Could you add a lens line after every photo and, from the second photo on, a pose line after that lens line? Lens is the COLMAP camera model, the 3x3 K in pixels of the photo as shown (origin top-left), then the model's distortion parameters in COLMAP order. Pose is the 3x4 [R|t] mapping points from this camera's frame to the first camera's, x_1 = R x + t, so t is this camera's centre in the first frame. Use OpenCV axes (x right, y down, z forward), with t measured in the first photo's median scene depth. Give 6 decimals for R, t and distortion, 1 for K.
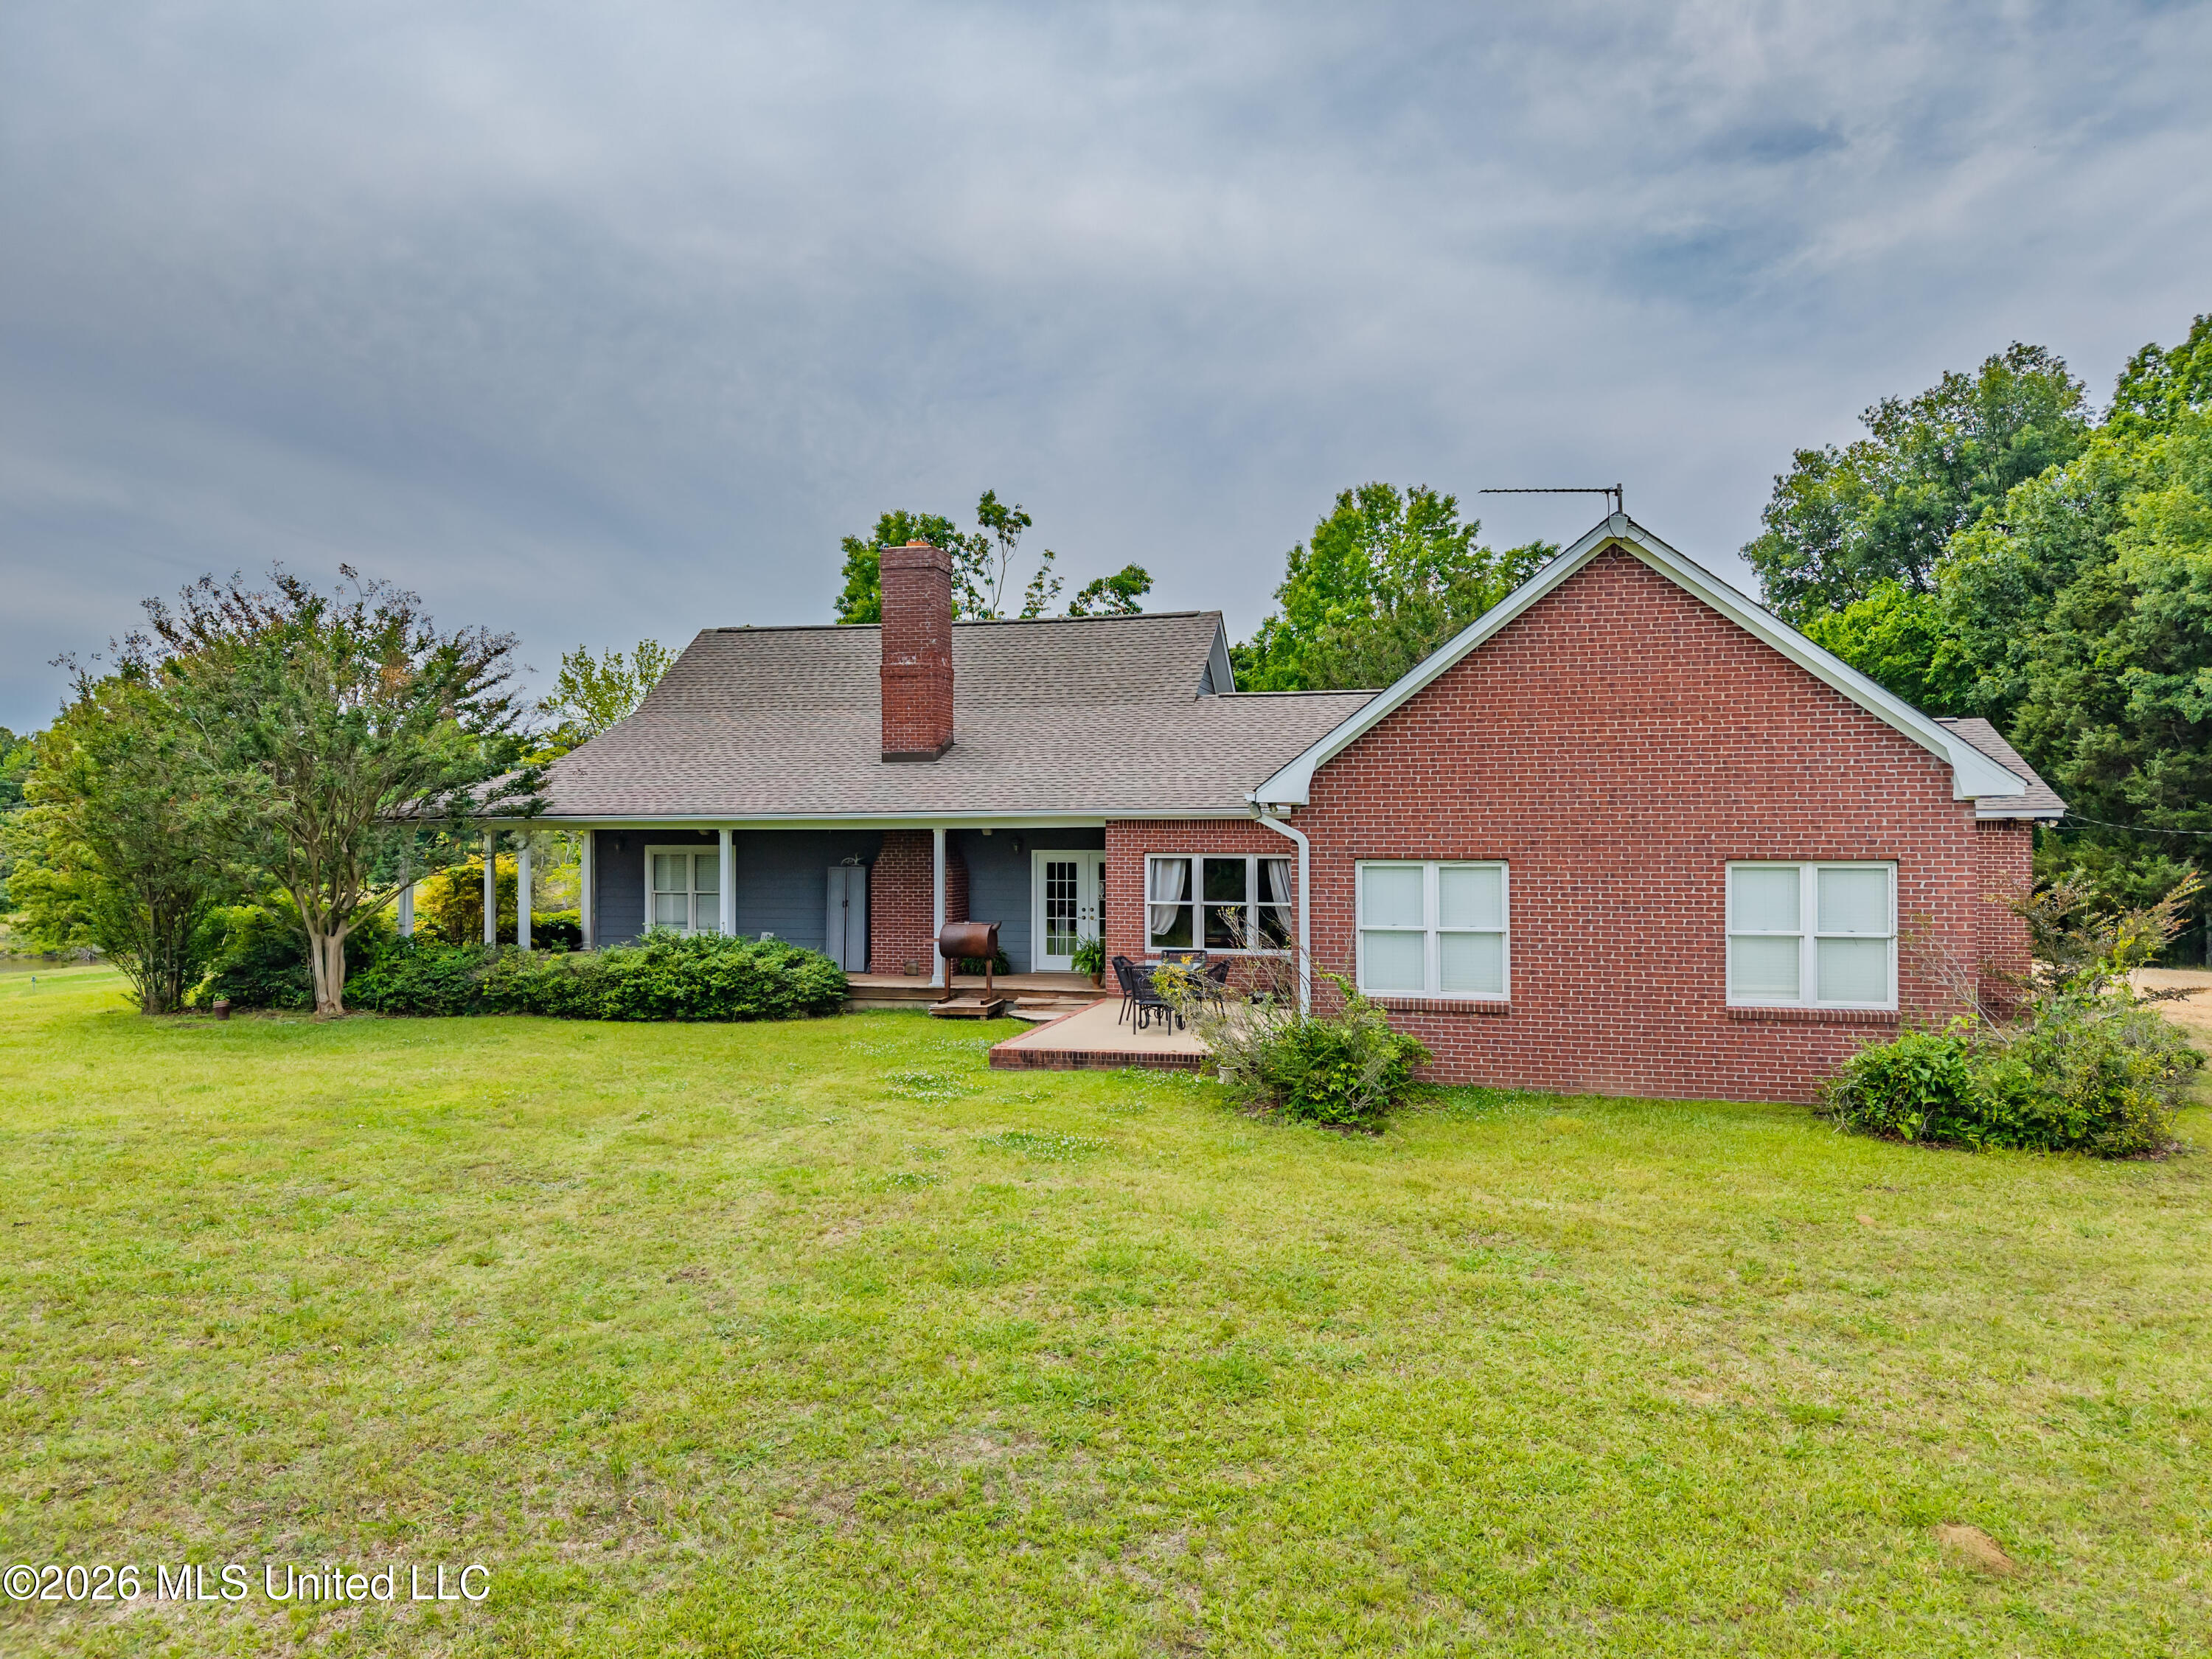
lens RADIAL K [[1545.4, 0, 1102.8], [0, 1545.4, 824.2], [0, 0, 1]] dist [-0.002511, -0.004257]
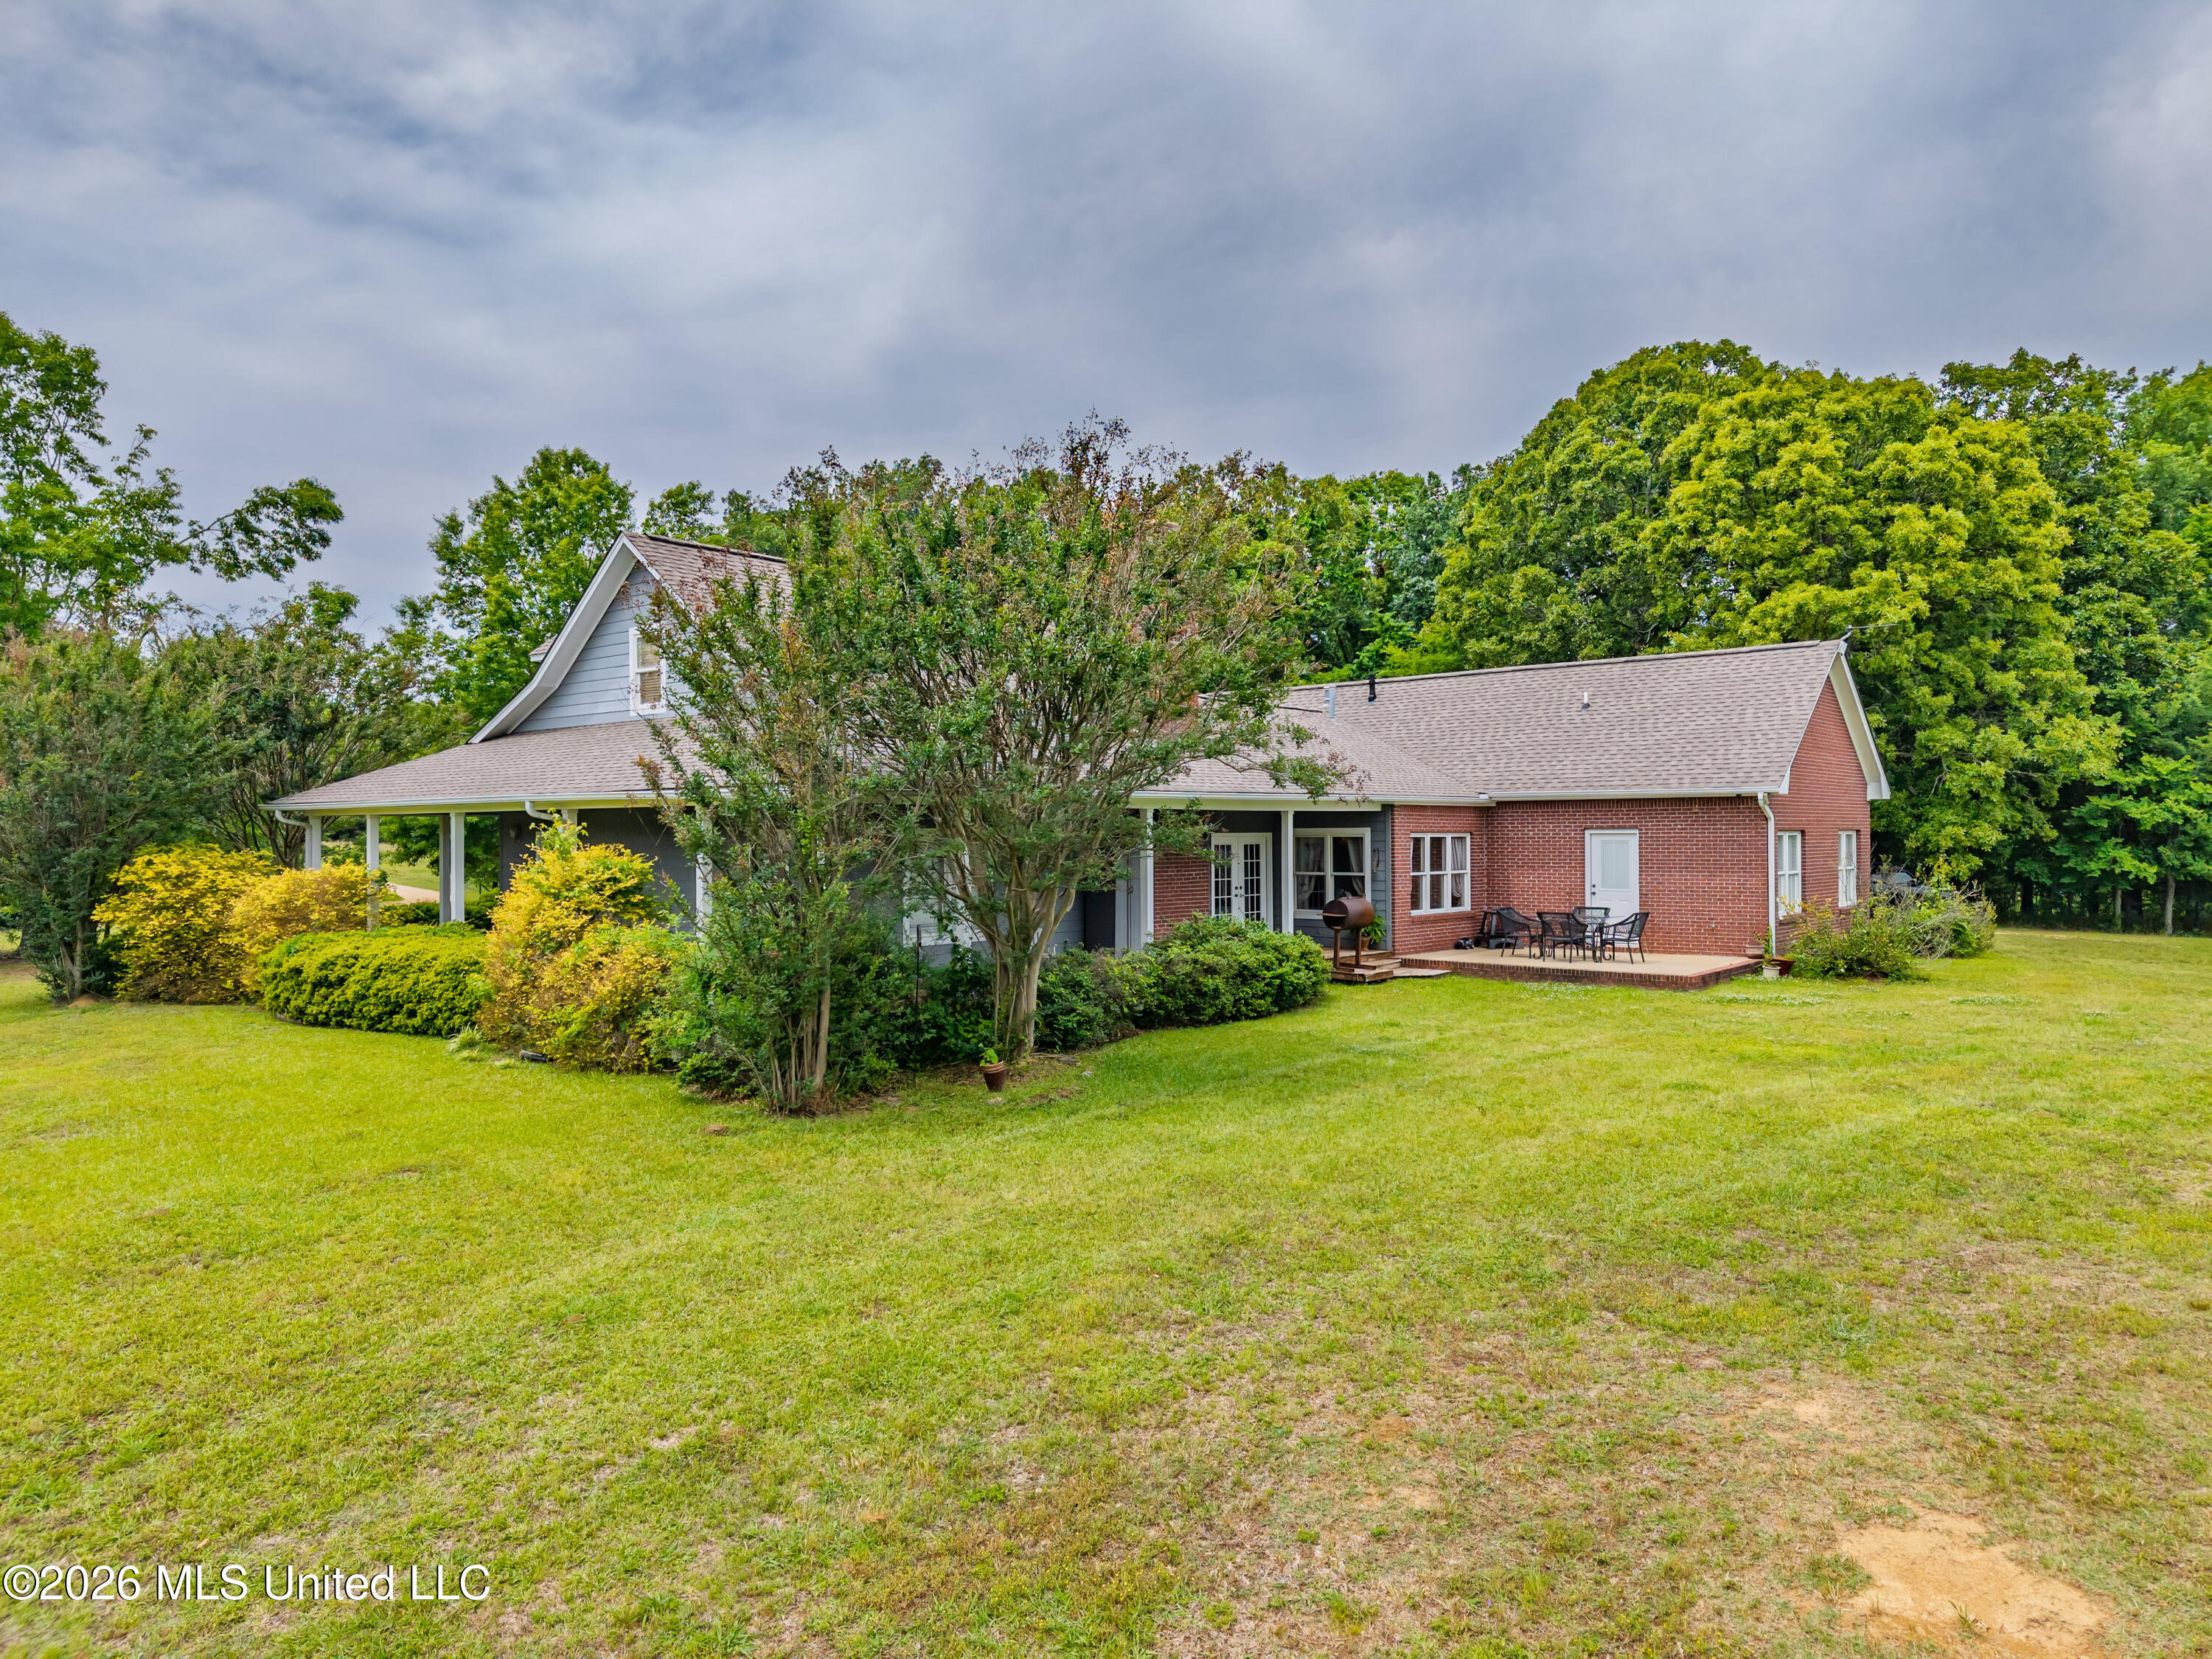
lens RADIAL K [[1545.4, 0, 1108.5], [0, 1545.4, 830.0], [0, 0, 1]] dist [-0.002511, -0.004257]
pose [[0.380895, 0.012723, 0.924531, -1.037922], [-0.002487, 0.999916, -0.012736, 0.028330], [-0.924615, 0.002552, 0.380895, 0.662932]]
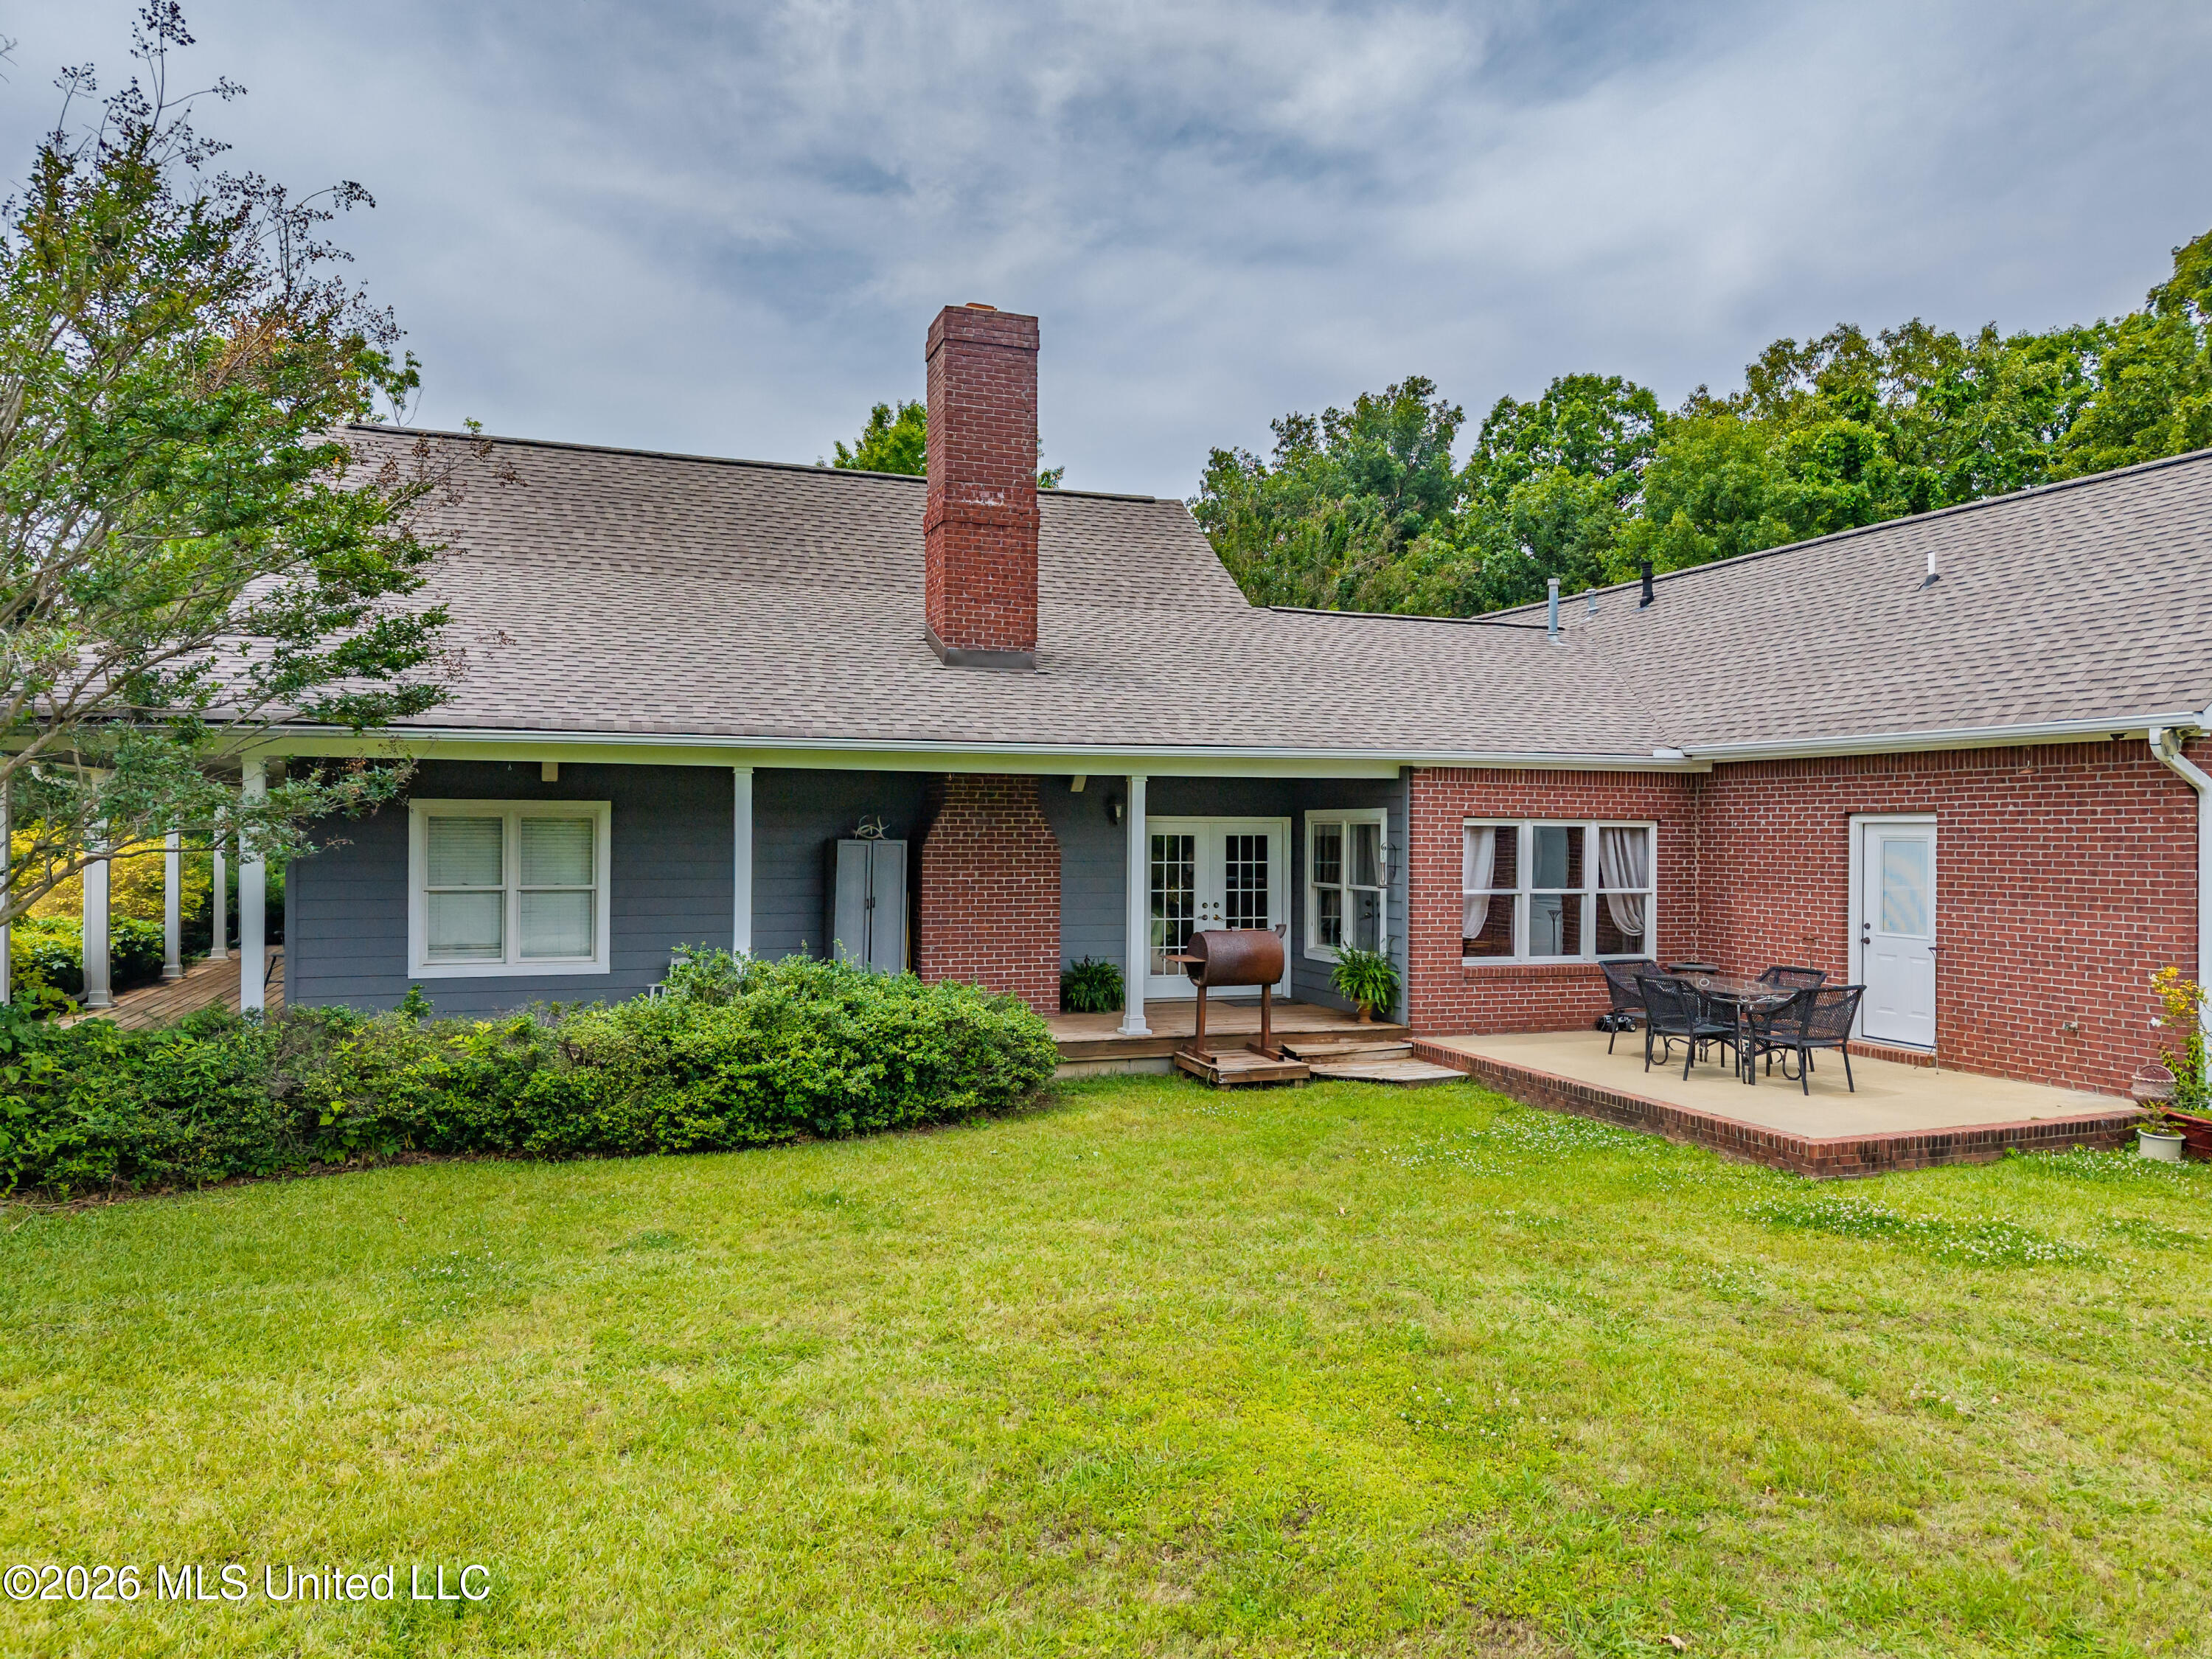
lens RADIAL K [[1545.4, 0, 1119.6], [0, 1545.4, 845.7], [0, 0, 1]] dist [-0.002511, -0.004257]
pose [[0.810272, 0.003680, 0.586043, -0.433308], [-0.012388, 0.999864, 0.010849, 0.021888], [-0.585923, -0.016051, 0.810208, 0.470366]]
